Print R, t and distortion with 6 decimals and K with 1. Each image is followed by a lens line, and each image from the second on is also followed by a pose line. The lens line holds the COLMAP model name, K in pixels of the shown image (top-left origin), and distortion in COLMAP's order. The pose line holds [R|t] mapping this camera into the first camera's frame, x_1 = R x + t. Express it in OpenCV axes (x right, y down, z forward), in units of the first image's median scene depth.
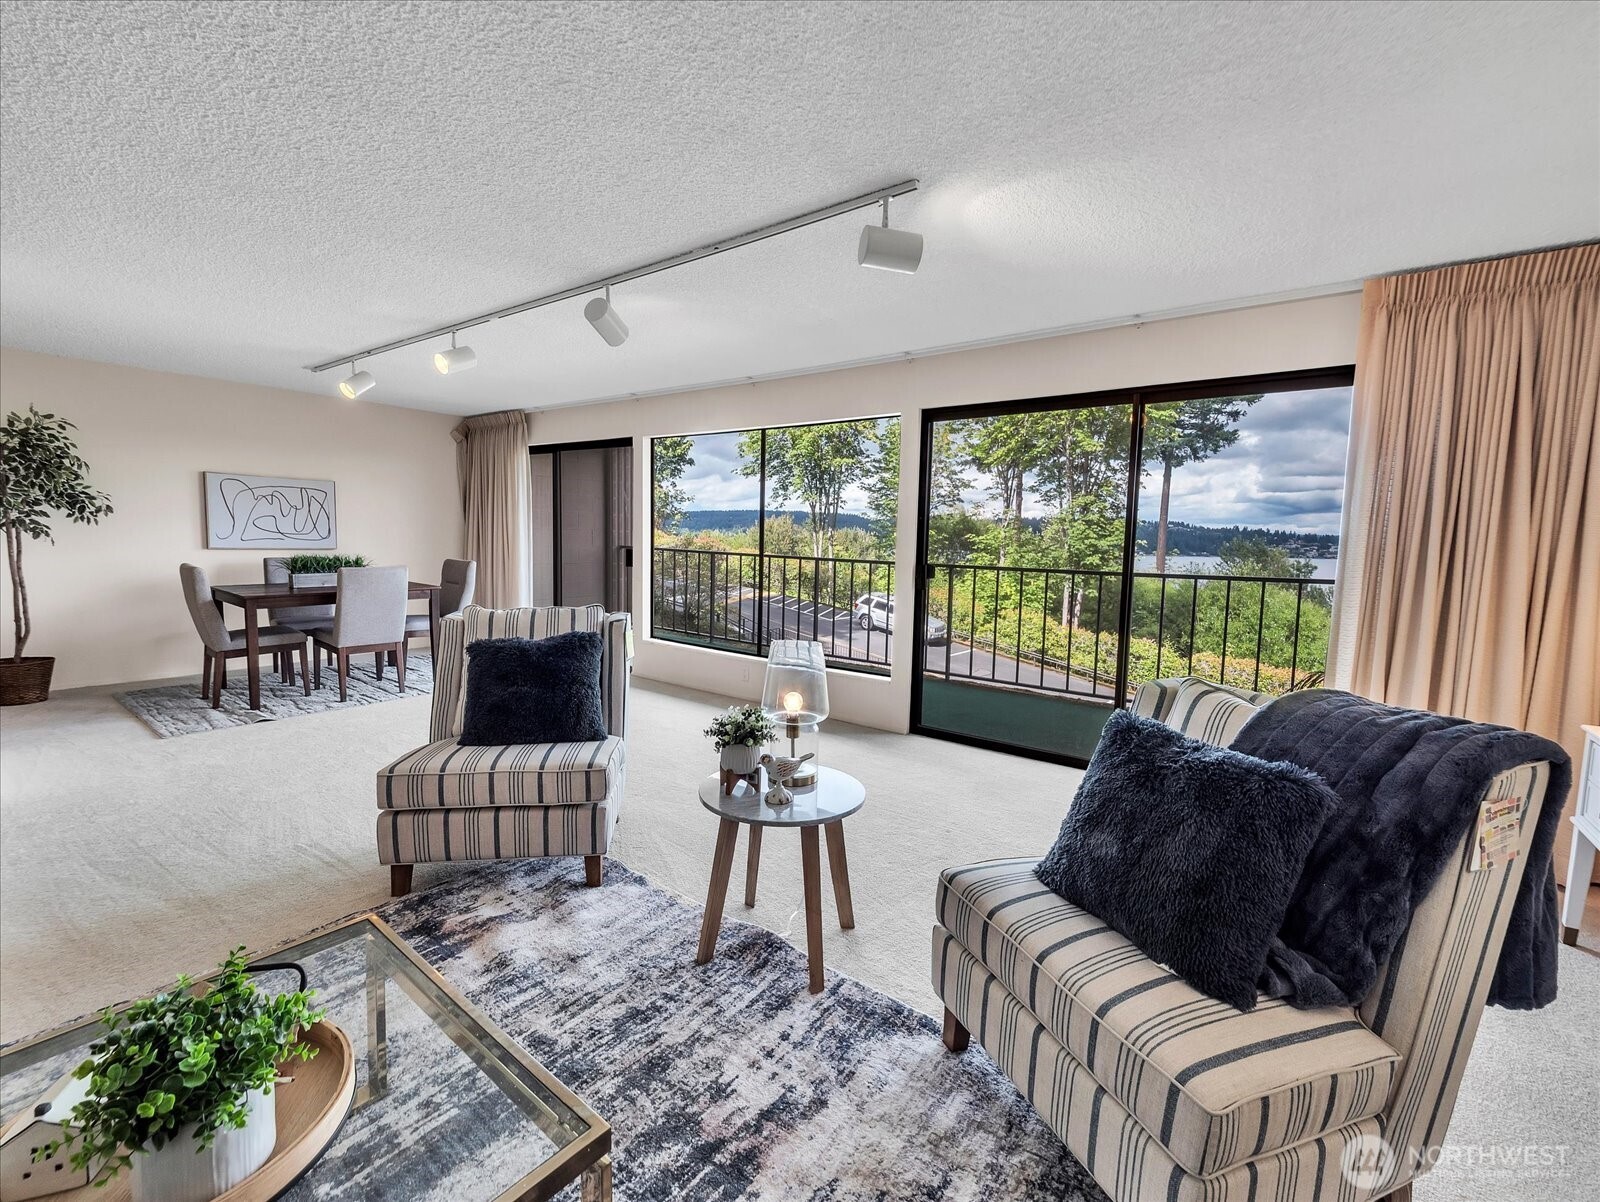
lens RADIAL K [[687.1, 0, 784.1], [0, 687.1, 596.0], [0, 0, 1]] dist [0.002461, -0.004398]
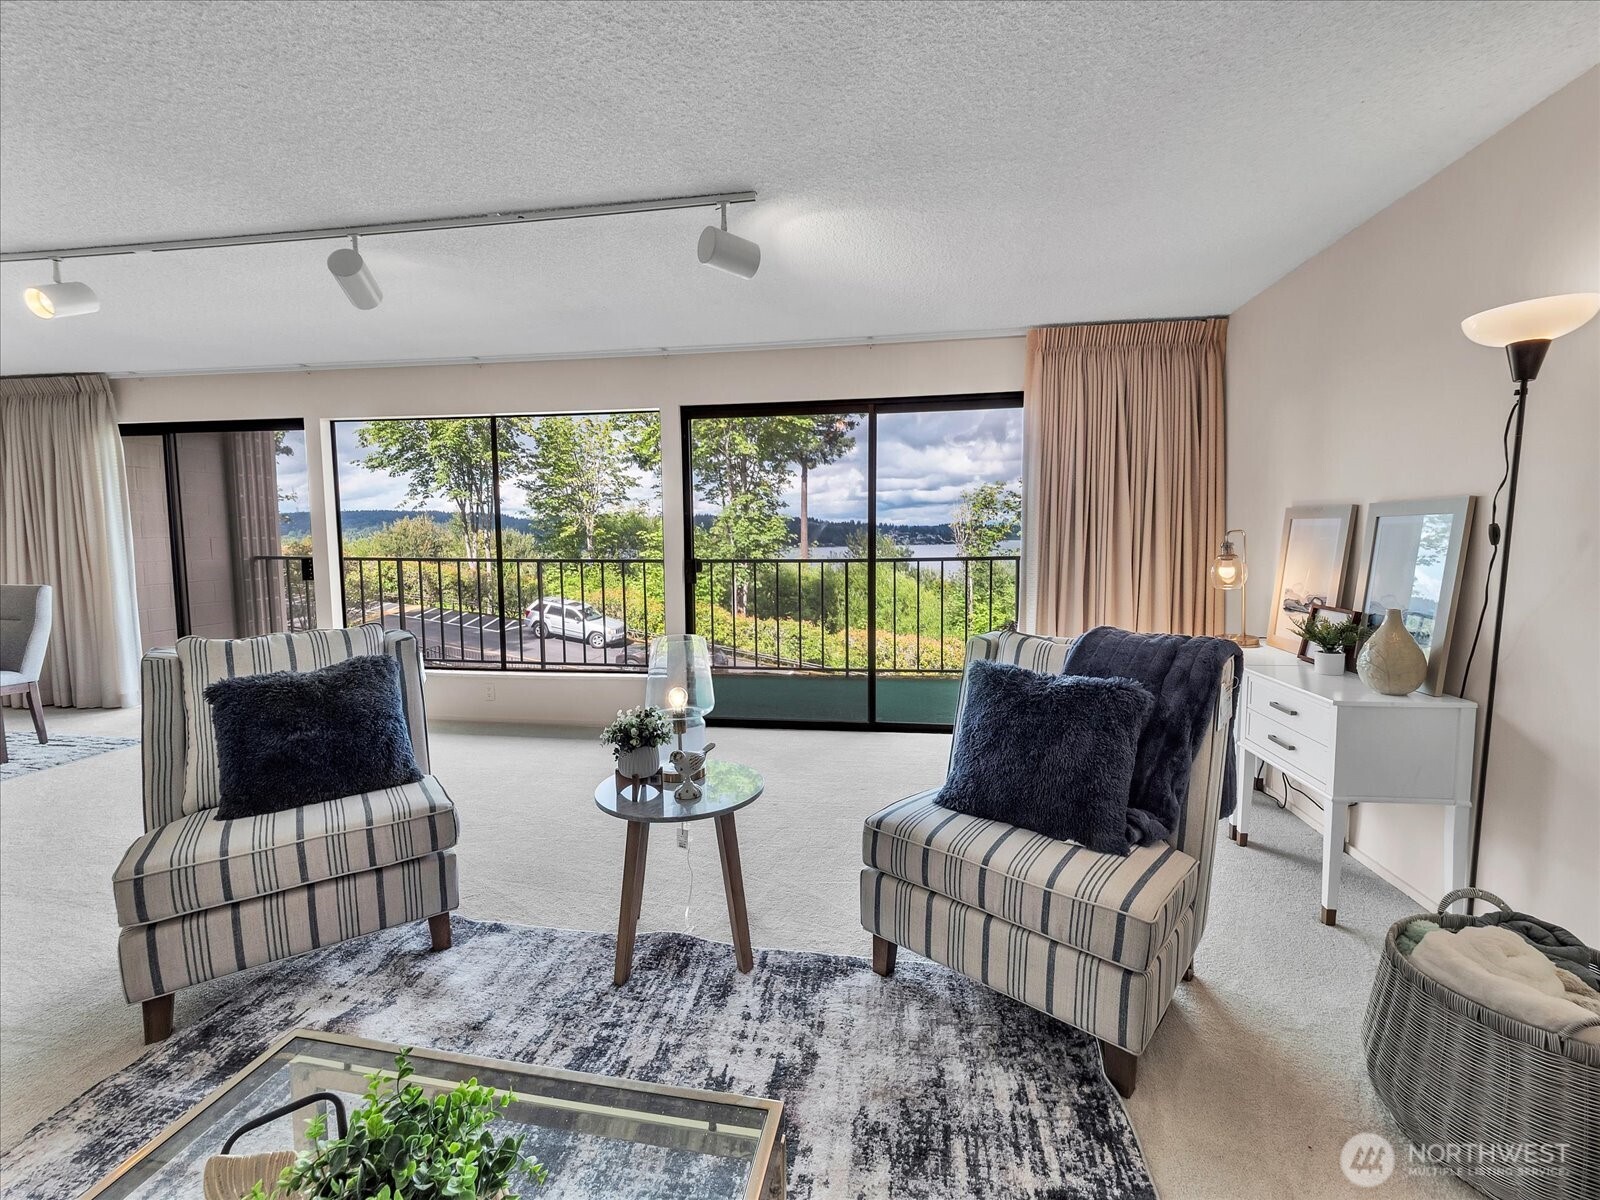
lens RADIAL K [[687.1, 0, 796.8], [0, 687.1, 601.2], [0, 0, 1]] dist [0.002461, -0.004398]
pose [[0.878694, -0.074337, 0.471561, -0.254116], [0.069732, 0.997193, 0.027262, -0.000363], [-0.472264, 0.008928, 0.881412, 0.035472]]
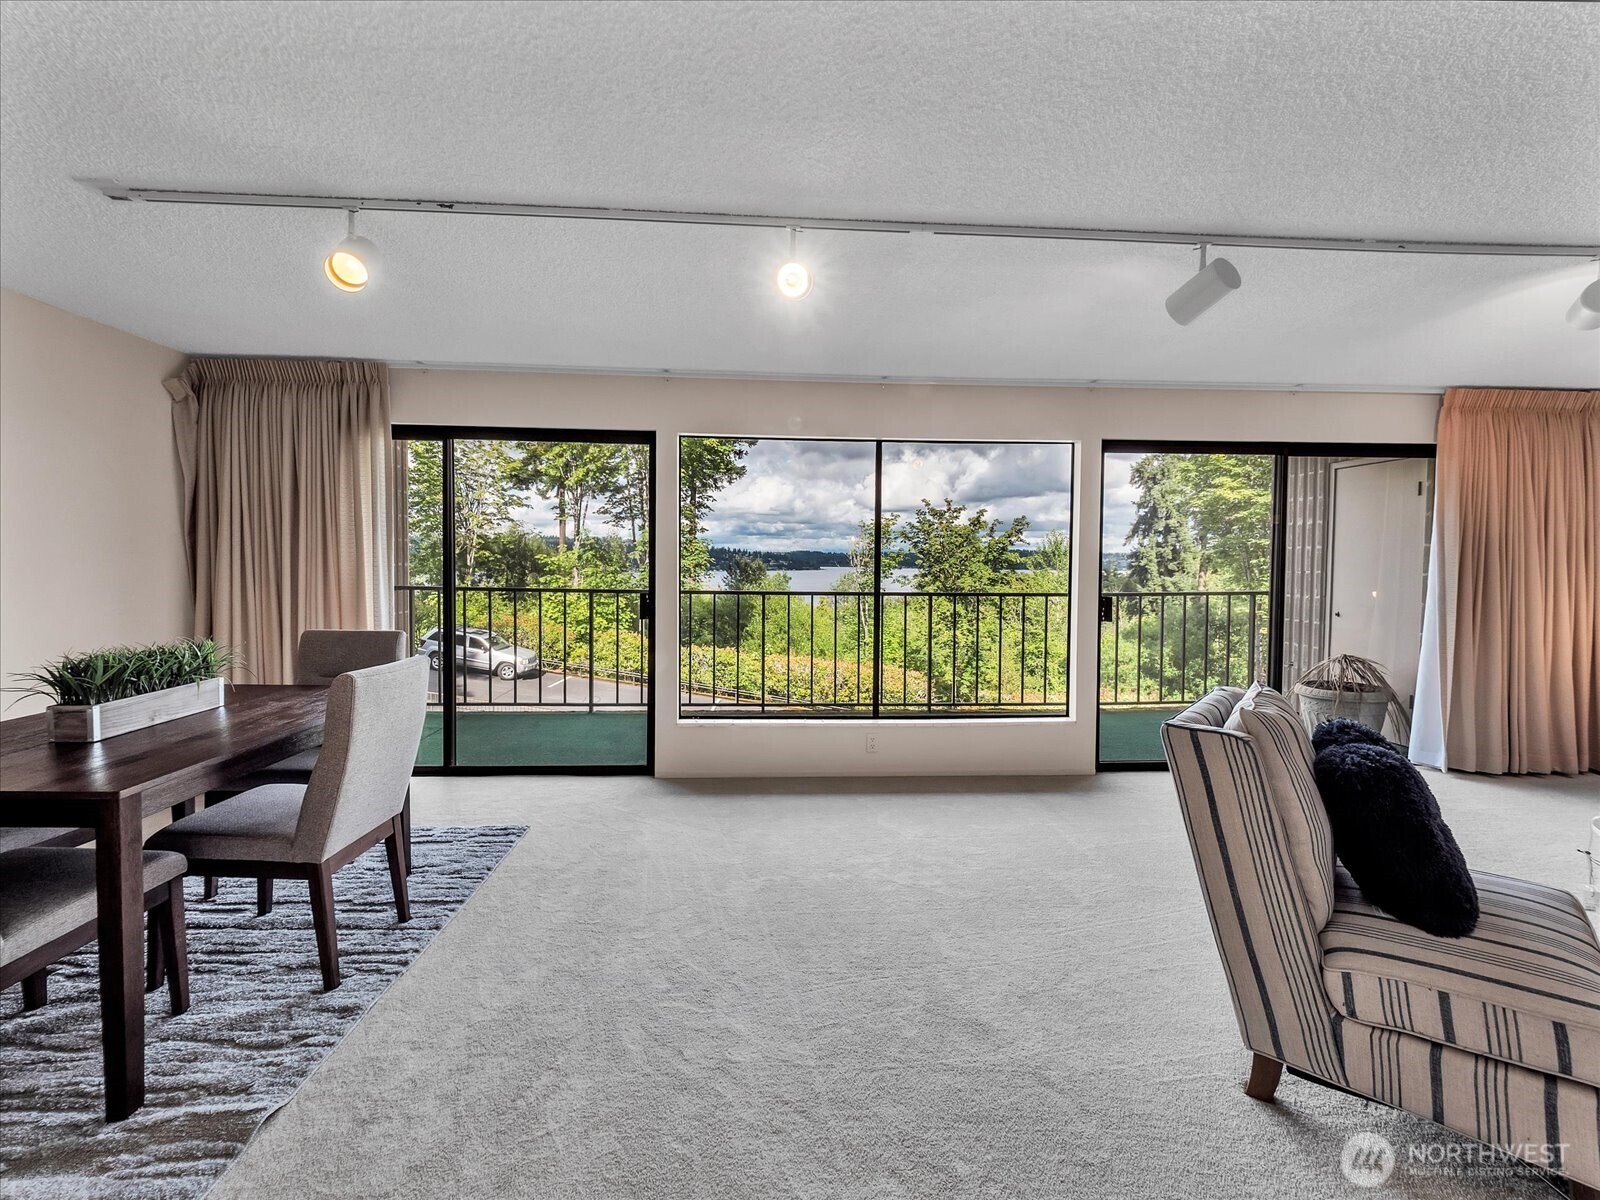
lens RADIAL K [[687.1, 0, 796.2], [0, 687.1, 571.7], [0, 0, 1]] dist [0.002461, -0.004398]
pose [[0.767330, -0.026817, 0.640691, -1.310818], [0.066649, 0.997049, -0.038090, -0.125138], [-0.637779, 0.071930, 0.766853, 0.903364]]
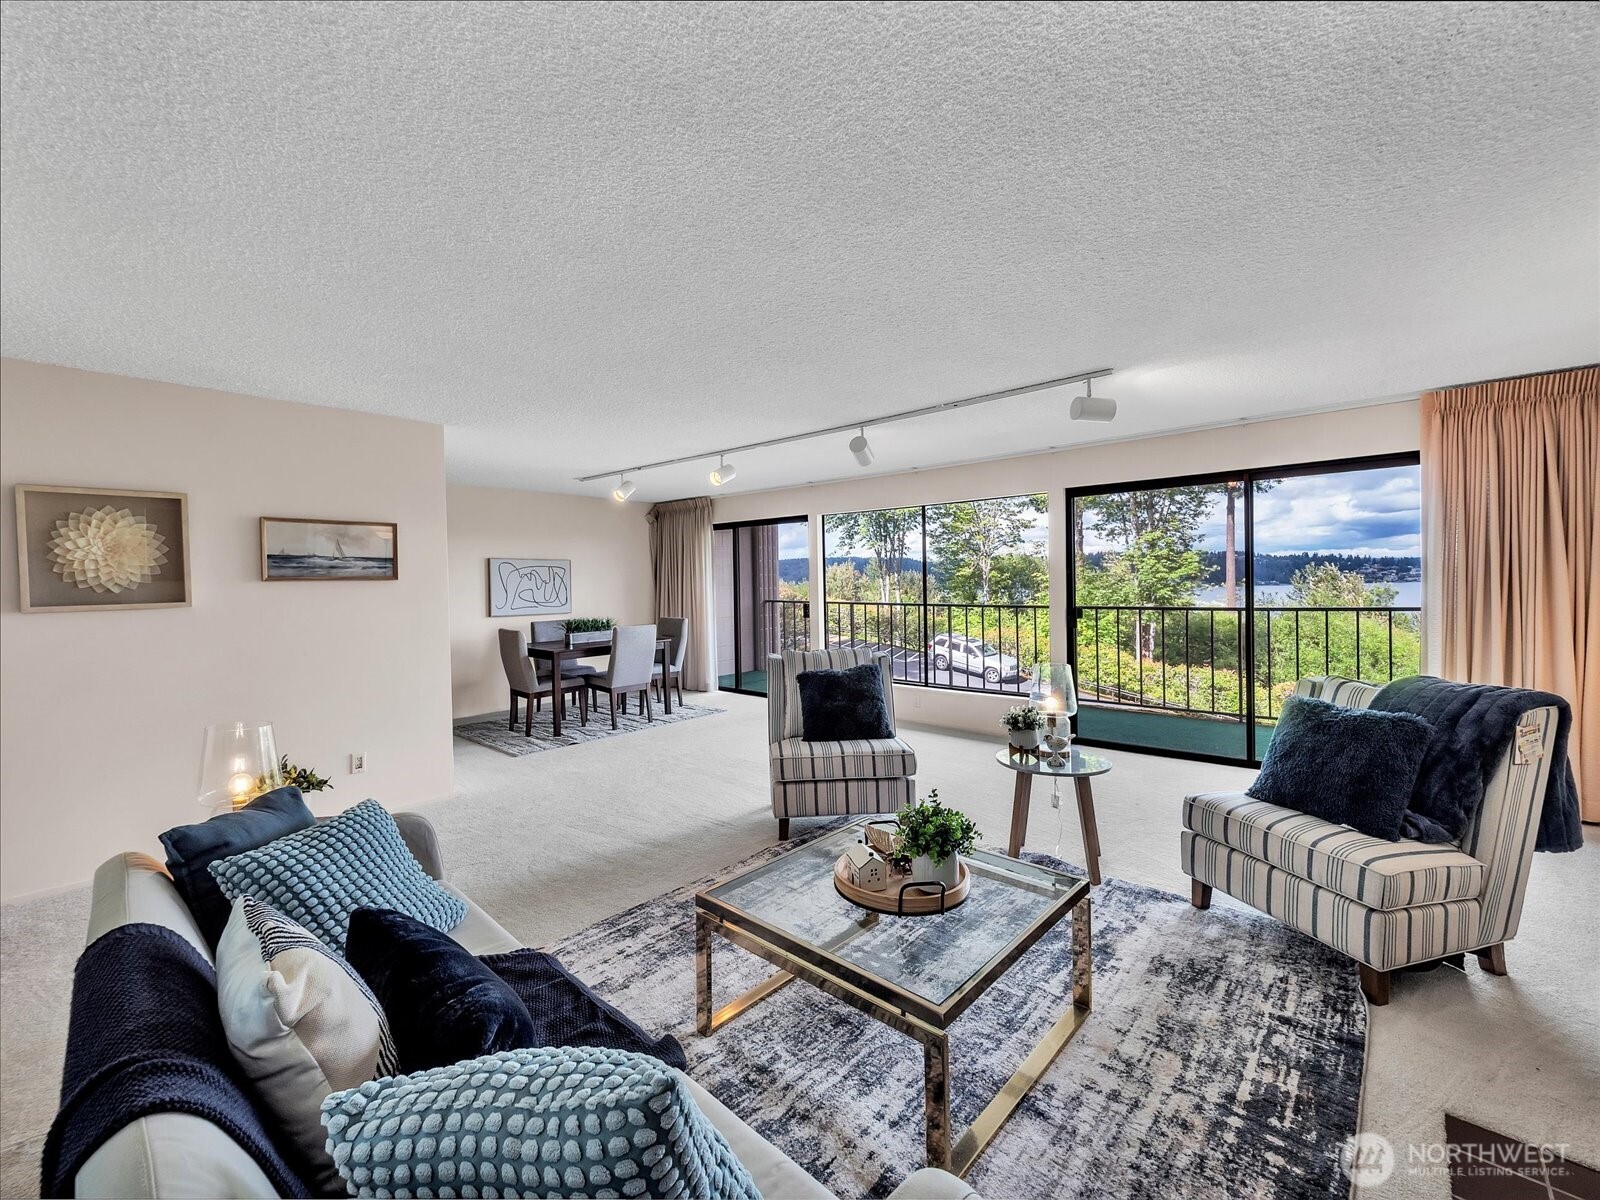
lens RADIAL K [[663.0, 0, 791.3], [0, 663.0, 591.4], [0, 0, 1]] dist [0.004506, -0.003849]
pose [[0.995912, -0.041359, -0.080303, -0.377479], [0.035258, 0.996487, -0.075959, -0.001326], [0.083163, 0.072817, 0.993872, -0.469266]]
